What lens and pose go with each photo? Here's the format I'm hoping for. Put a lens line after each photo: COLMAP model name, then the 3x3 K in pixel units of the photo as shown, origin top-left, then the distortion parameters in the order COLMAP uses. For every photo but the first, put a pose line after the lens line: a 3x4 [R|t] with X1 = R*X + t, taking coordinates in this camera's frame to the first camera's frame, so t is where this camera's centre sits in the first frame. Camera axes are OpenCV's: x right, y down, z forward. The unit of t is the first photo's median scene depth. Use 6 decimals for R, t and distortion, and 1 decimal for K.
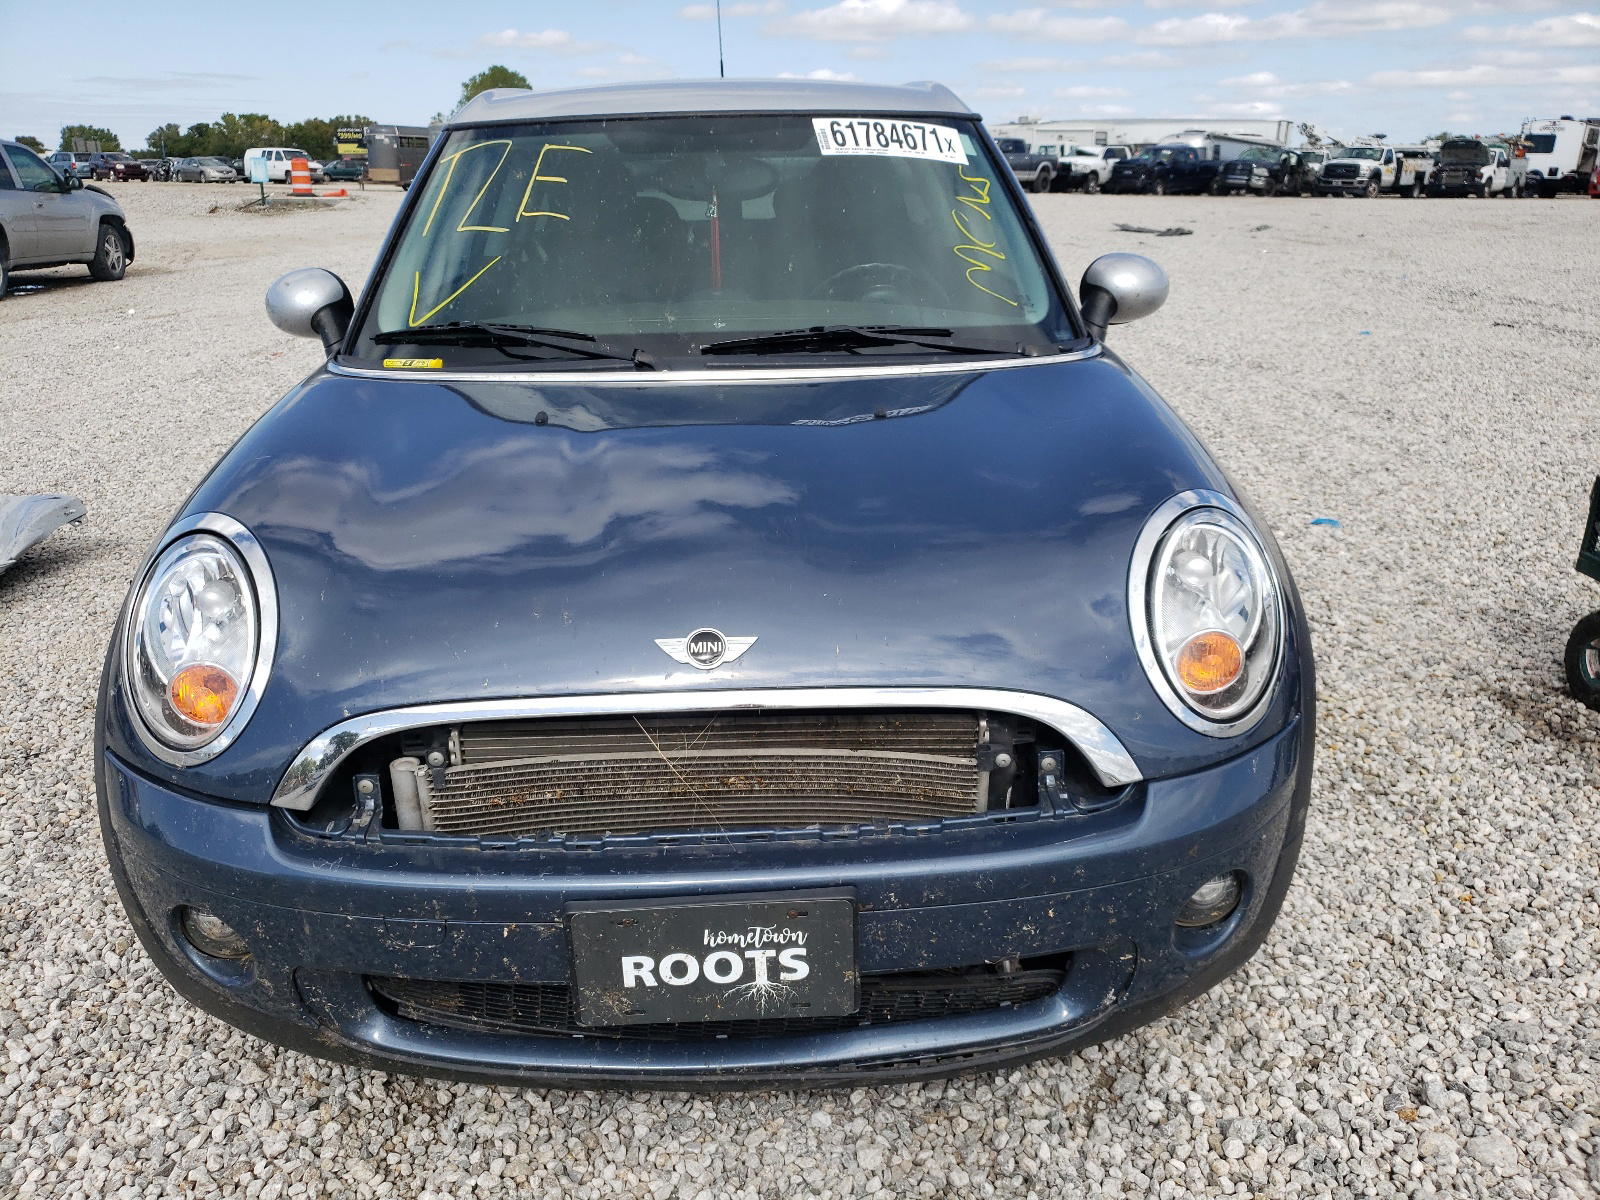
lens RADIAL K [[1209.1, 0, 800.2], [0, 1209.1, 594.4], [0, 0, 1]] dist [0.009230, 0.000250]
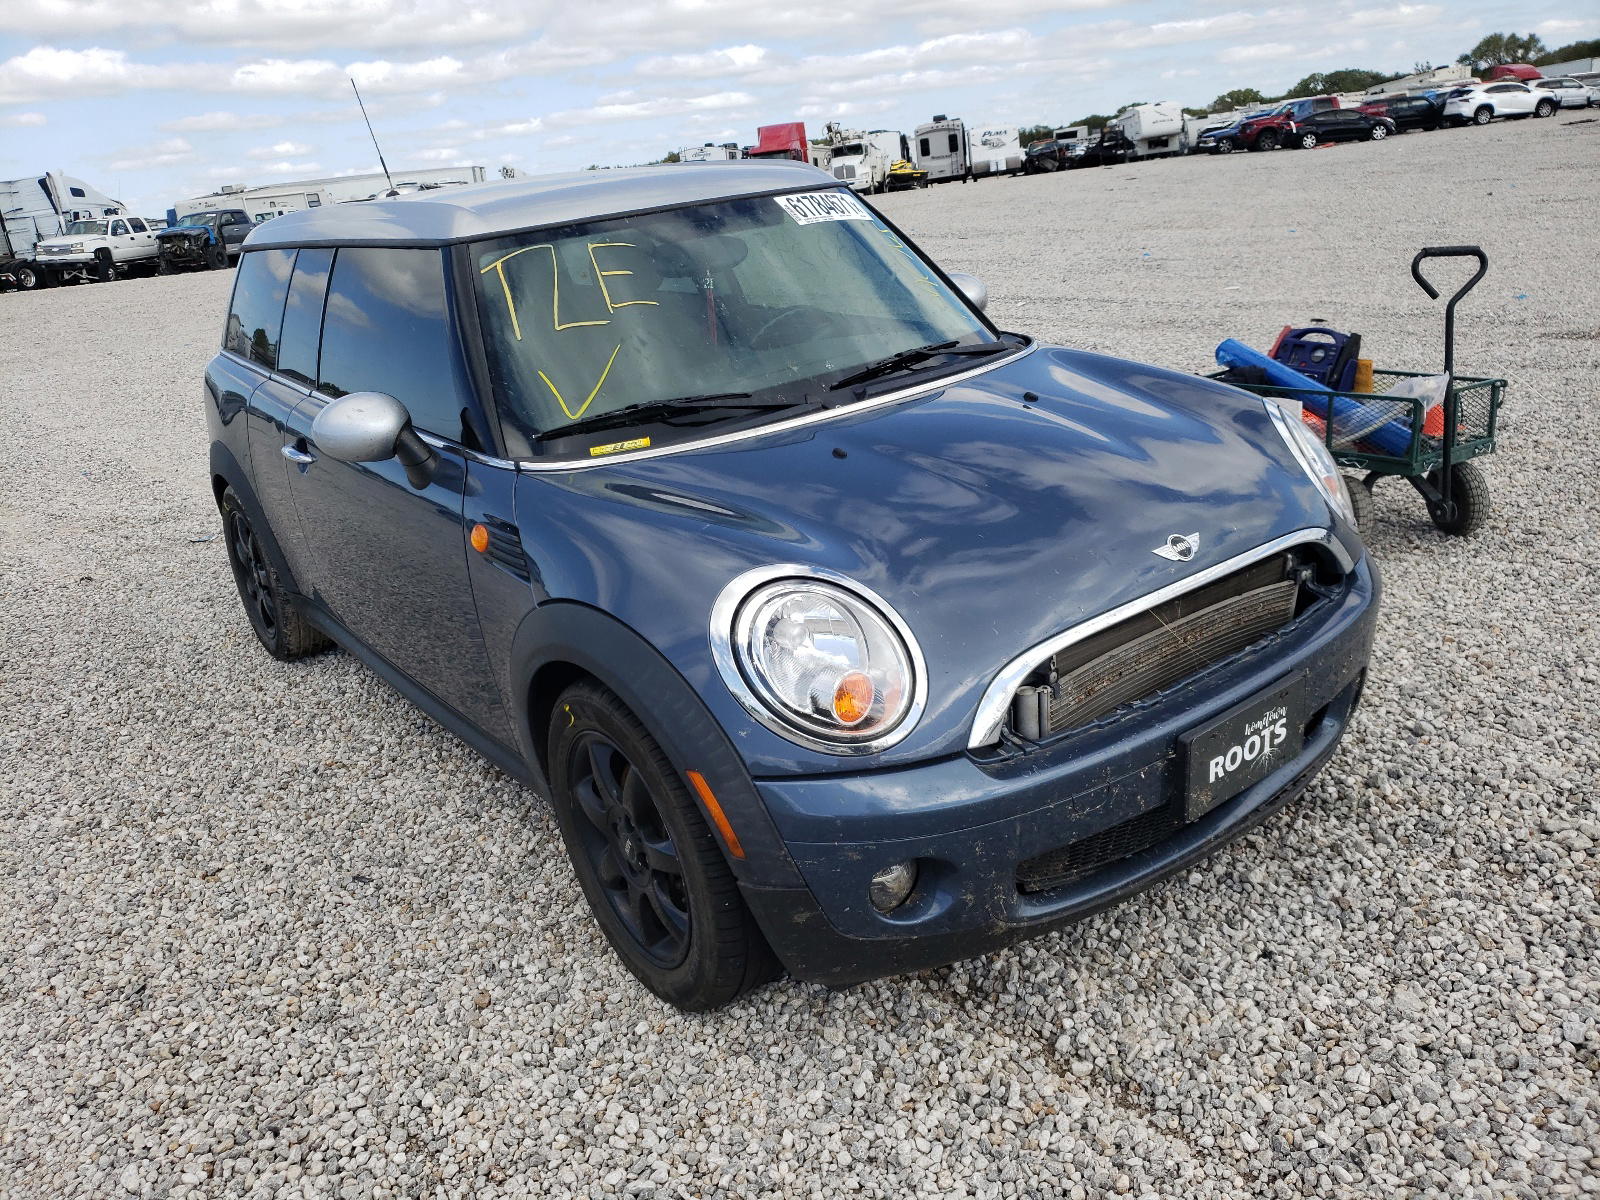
lens RADIAL K [[1209.1, 0, 803.1], [0, 1209.1, 604.8], [0, 0, 1]] dist [0.009230, 0.000250]
pose [[0.826690, -0.266928, 0.495311, -1.104723], [0.282320, 0.958254, 0.045210, -0.077915], [-0.486702, 0.102461, 0.867538, -0.043049]]
